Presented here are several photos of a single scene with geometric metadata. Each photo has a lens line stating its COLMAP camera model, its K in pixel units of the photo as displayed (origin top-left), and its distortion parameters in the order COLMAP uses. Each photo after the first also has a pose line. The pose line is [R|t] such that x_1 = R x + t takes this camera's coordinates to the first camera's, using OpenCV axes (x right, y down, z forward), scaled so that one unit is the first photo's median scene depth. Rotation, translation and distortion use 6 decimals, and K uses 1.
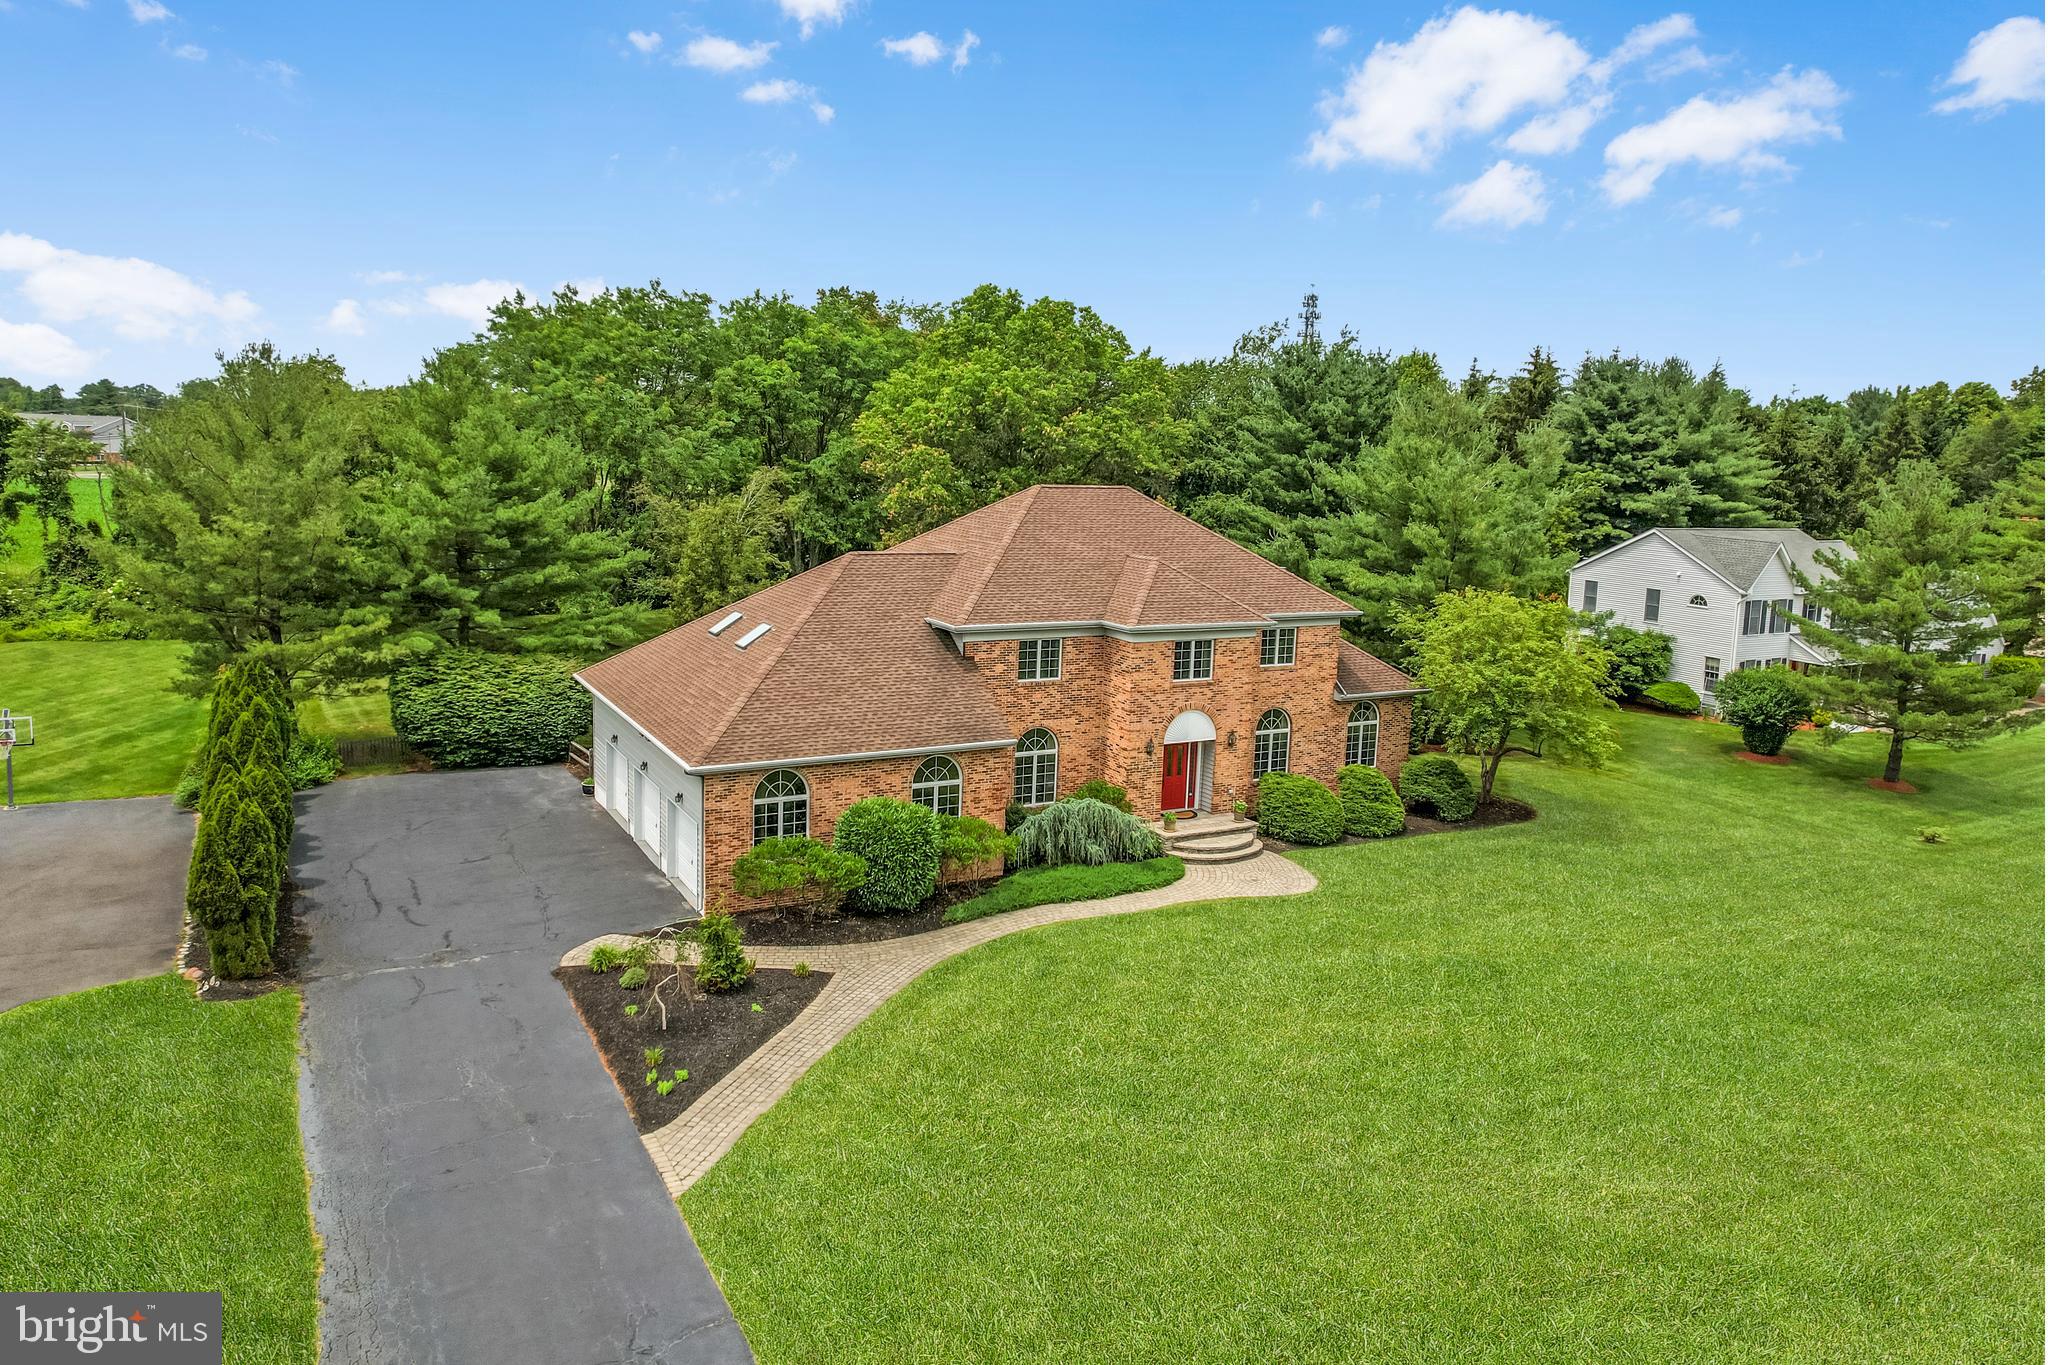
lens RADIAL K [[1345.1, 0, 1024.0], [0, 1345.1, 682.5], [0, 0, 1]] dist [-0.072003, -0.000268]
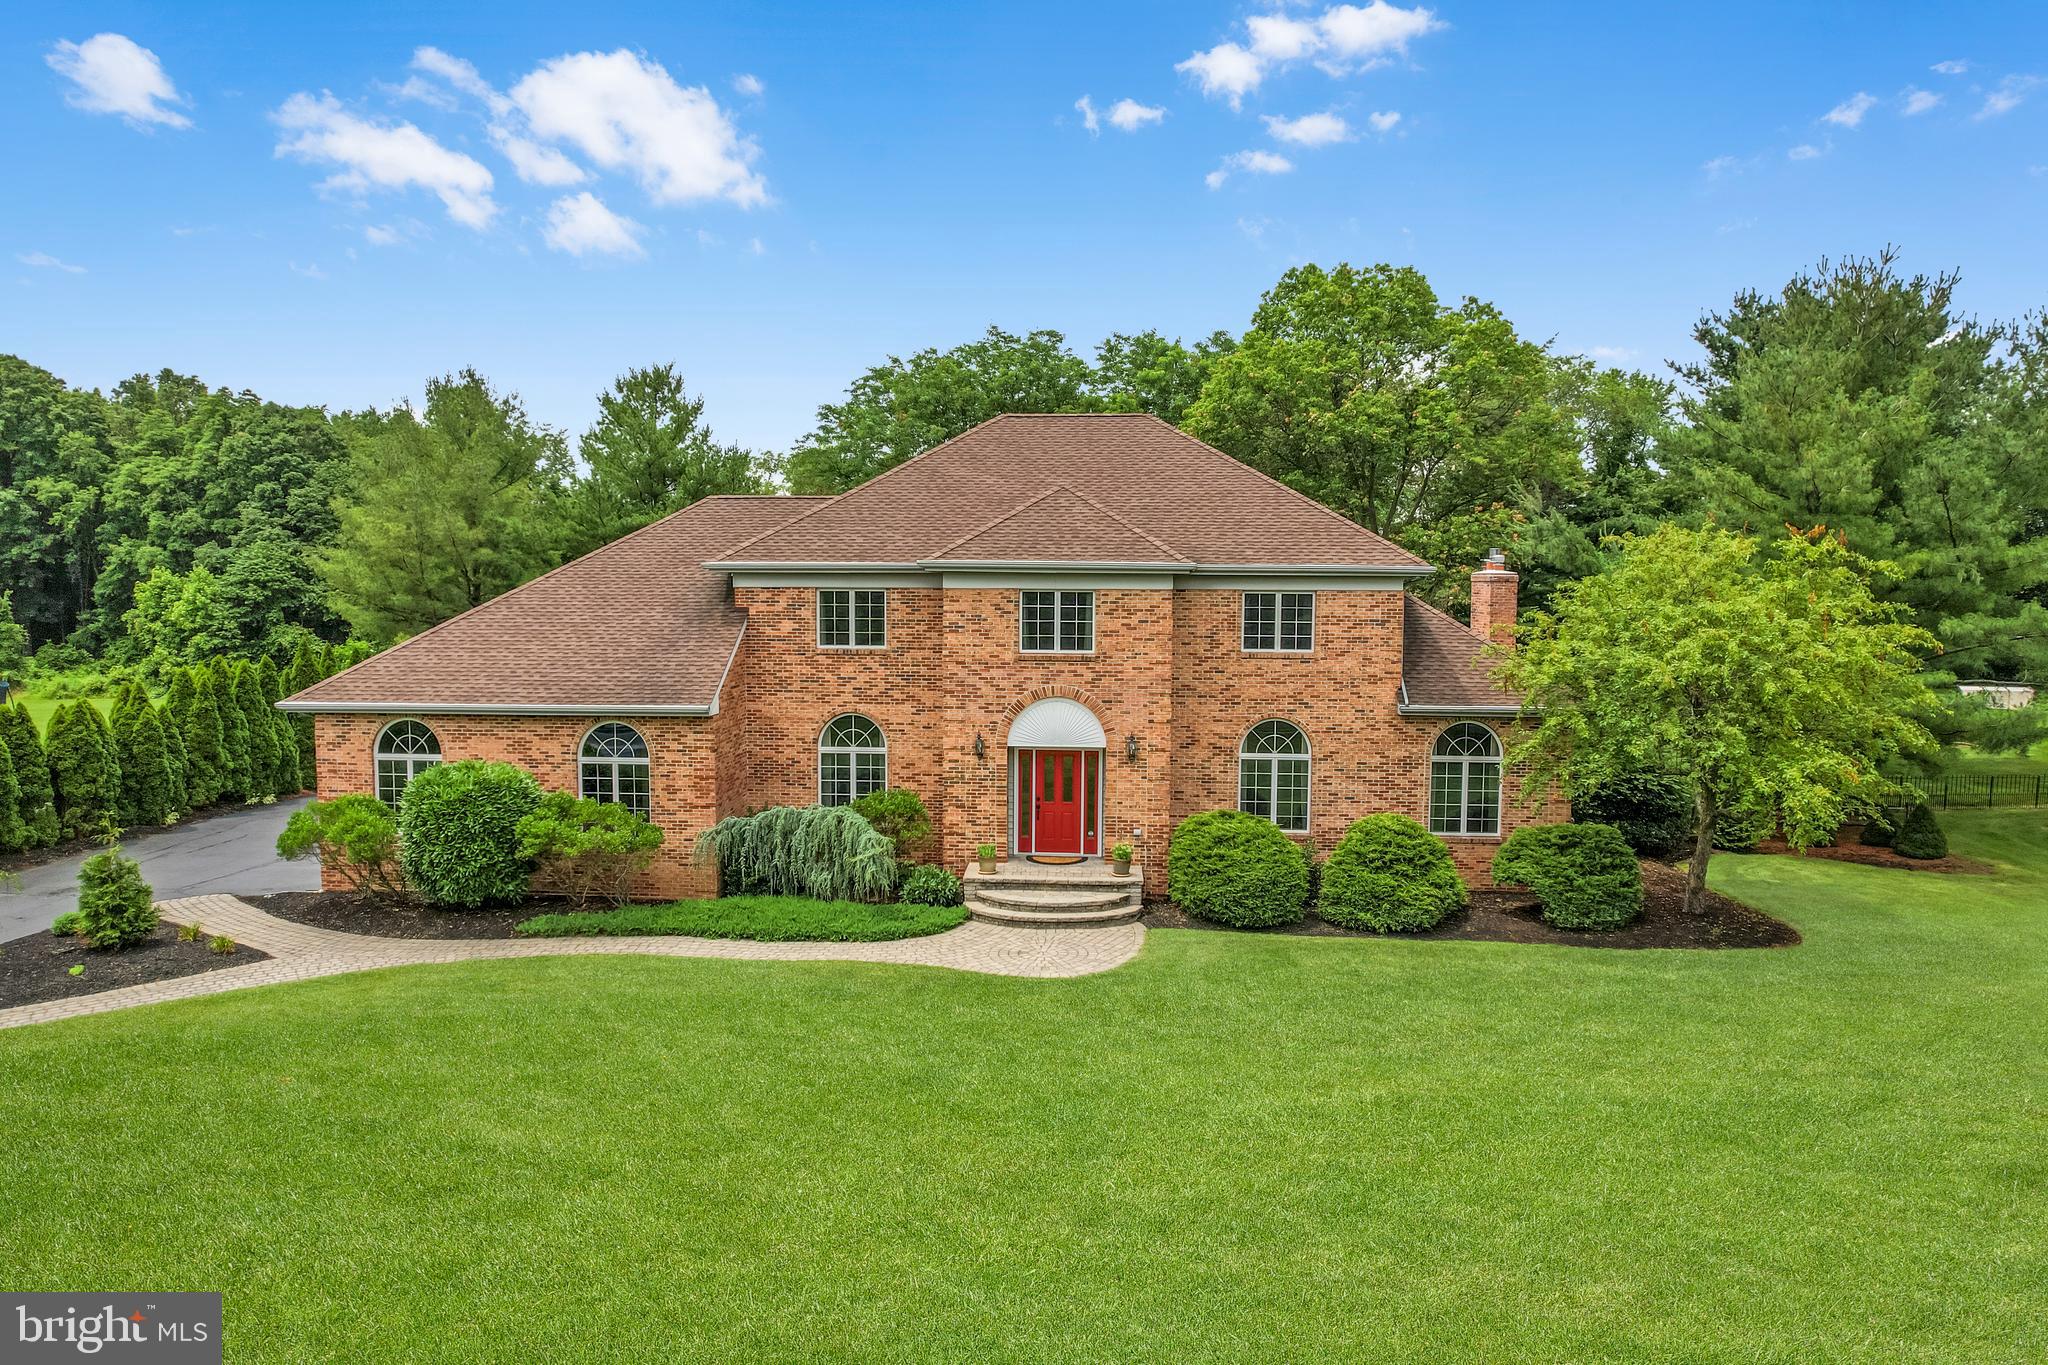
lens RADIAL K [[1345.1, 0, 1024.0], [0, 1345.1, 682.5], [0, 0, 1]] dist [-0.072003, -0.000268]
pose [[0.846867, 0.012026, -0.531669, 0.466029], [-0.069961, 0.993575, -0.088963, 0.073676], [0.527183, 0.112536, 0.842267, 0.436721]]
